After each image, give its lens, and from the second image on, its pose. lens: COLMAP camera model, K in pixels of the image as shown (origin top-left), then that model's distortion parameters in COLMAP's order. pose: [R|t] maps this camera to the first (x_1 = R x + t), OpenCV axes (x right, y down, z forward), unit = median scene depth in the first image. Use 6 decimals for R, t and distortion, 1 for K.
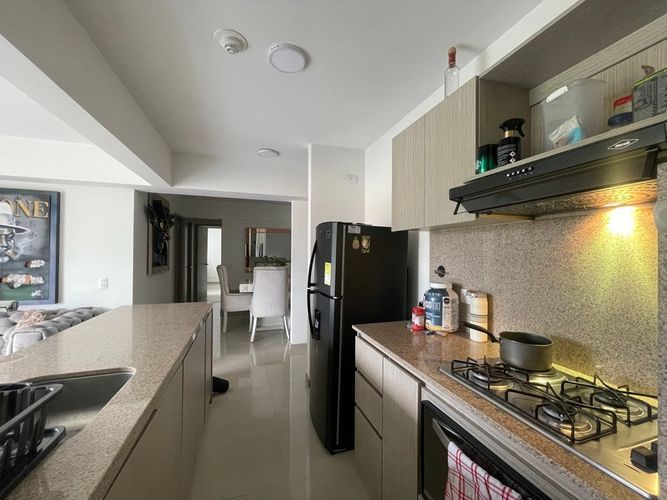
lens RADIAL K [[268.5, 0, 333.5], [0, 268.5, 250.0], [0, 0, 1]] dist [0.000622, 0.000410]
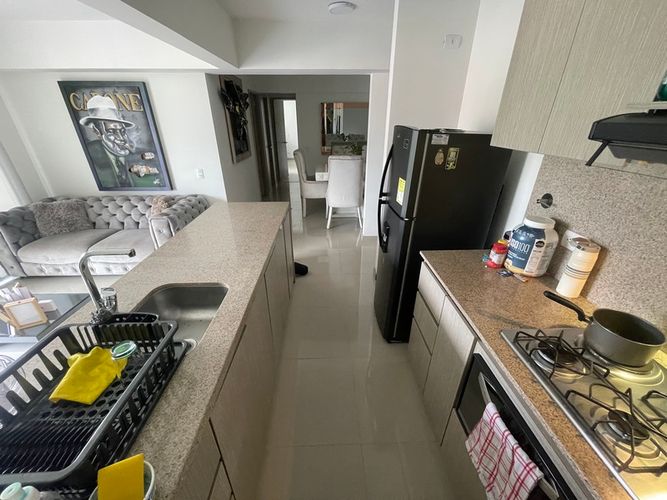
lens RADIAL K [[268.5, 0, 333.5], [0, 268.5, 250.0], [0, 0, 1]] dist [0.000622, 0.000410]
pose [[0.959193, 0.117443, -0.257206, 0.012637], [0.011023, 0.893434, 0.449060, -0.105338], [0.282536, -0.433571, 0.855681, 0.055971]]
